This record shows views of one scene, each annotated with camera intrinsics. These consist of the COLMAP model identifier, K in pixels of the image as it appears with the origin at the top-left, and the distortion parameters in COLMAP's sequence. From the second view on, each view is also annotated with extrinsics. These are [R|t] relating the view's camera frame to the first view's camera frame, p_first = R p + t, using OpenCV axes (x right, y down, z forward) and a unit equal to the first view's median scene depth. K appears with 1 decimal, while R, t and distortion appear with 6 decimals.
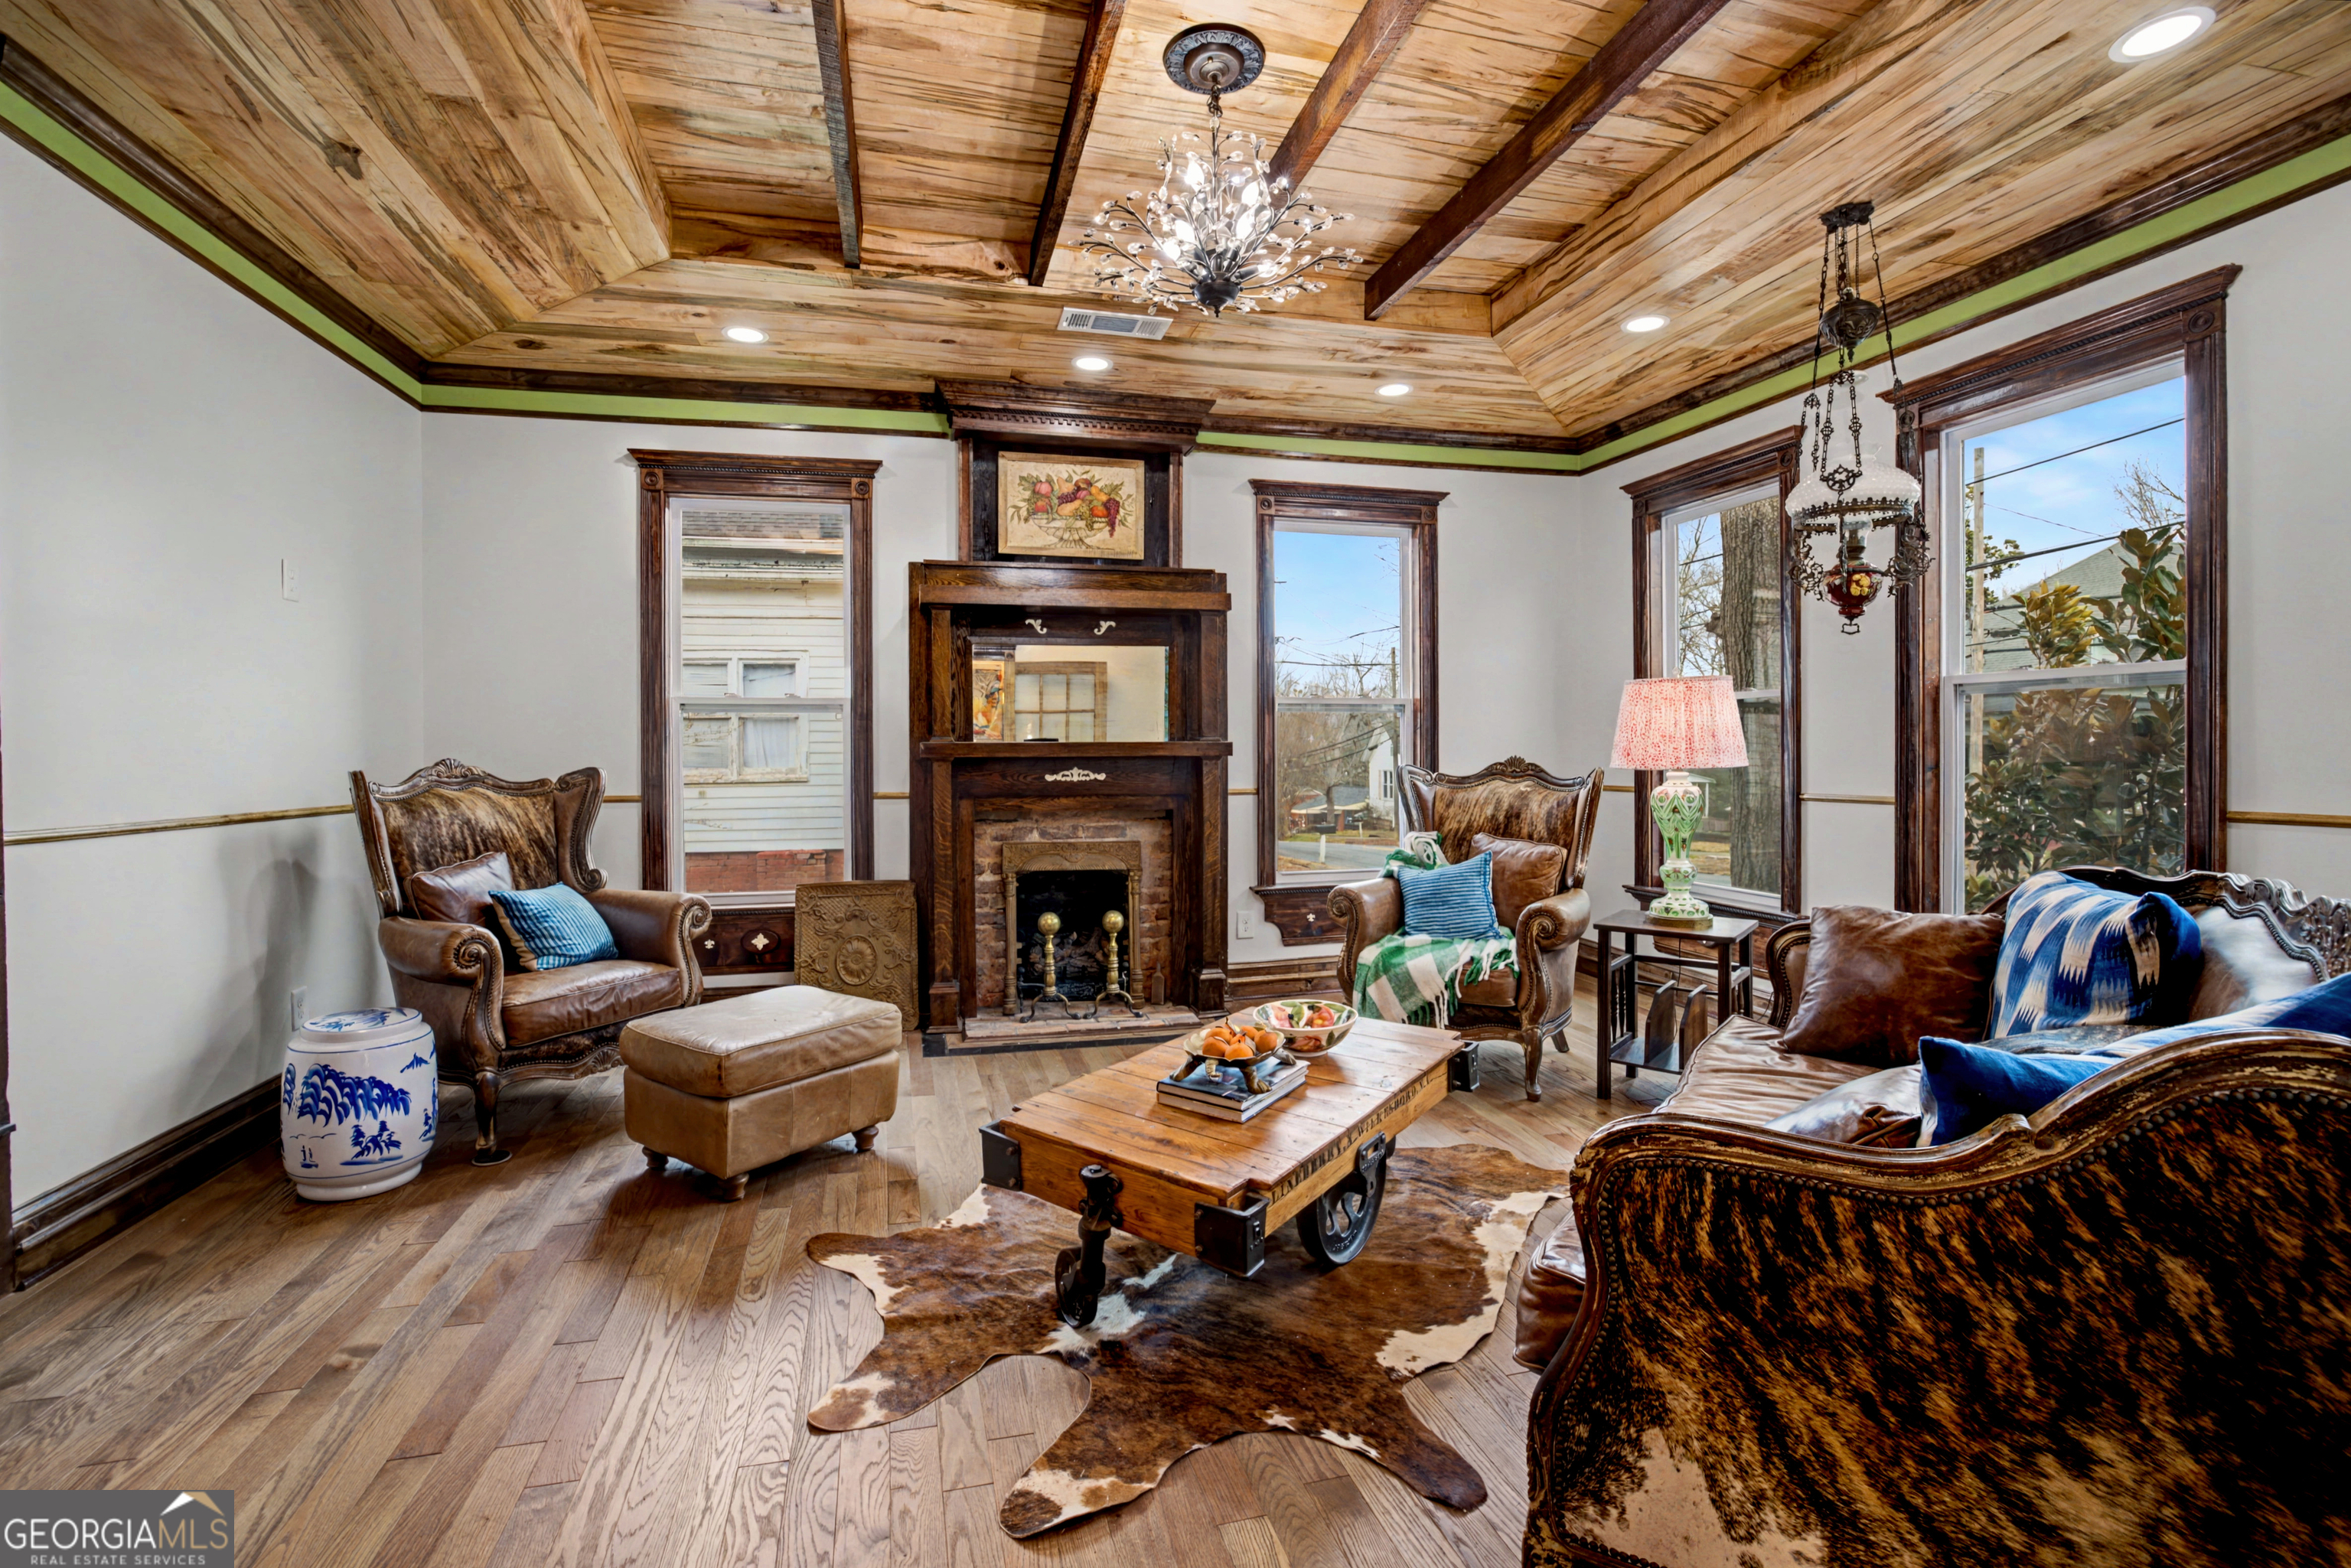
lens RADIAL K [[1034.7, 0, 1168.2], [0, 1034.7, 765.8], [0, 0, 1]] dist [-0.044851, 0.015295]
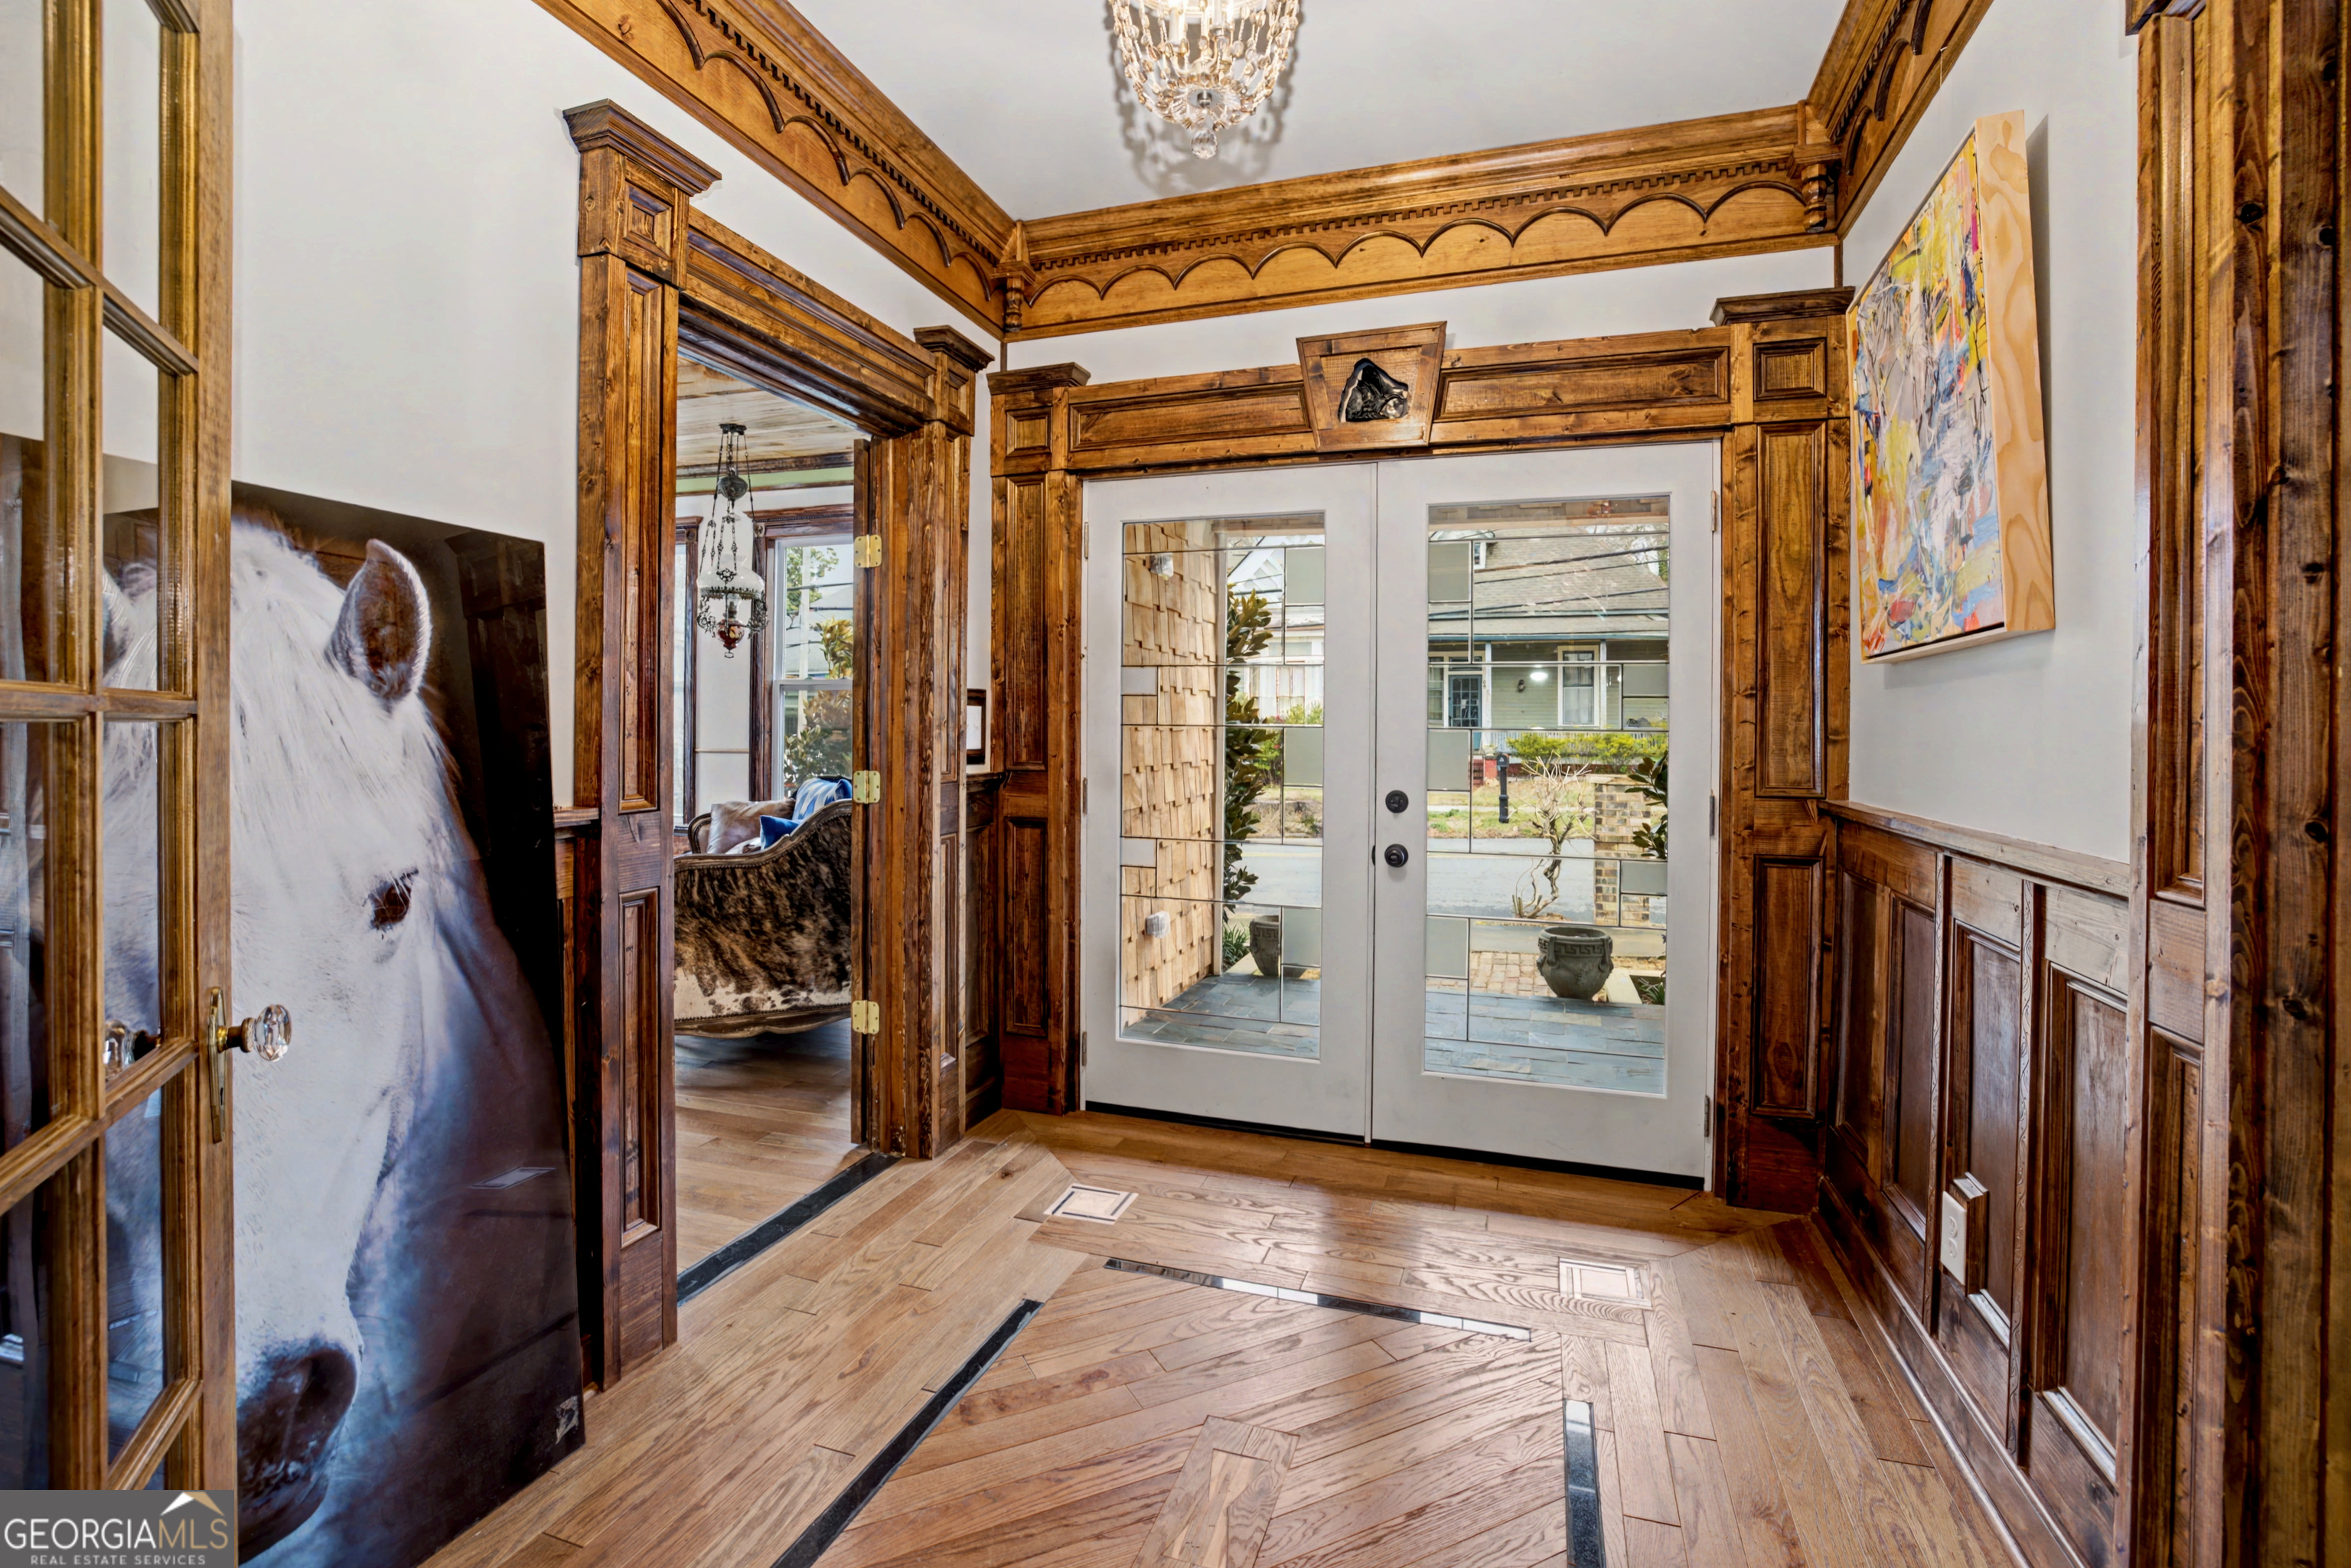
lens RADIAL K [[1034.7, 0, 1168.2], [0, 1034.7, 765.8], [0, 0, 1]] dist [-0.044851, 0.015295]
pose [[0.528924, -0.012489, 0.848577, -0.720612], [-0.016391, 0.999555, 0.024927, 0.008204], [-0.848511, -0.027093, 0.528484, -0.978131]]
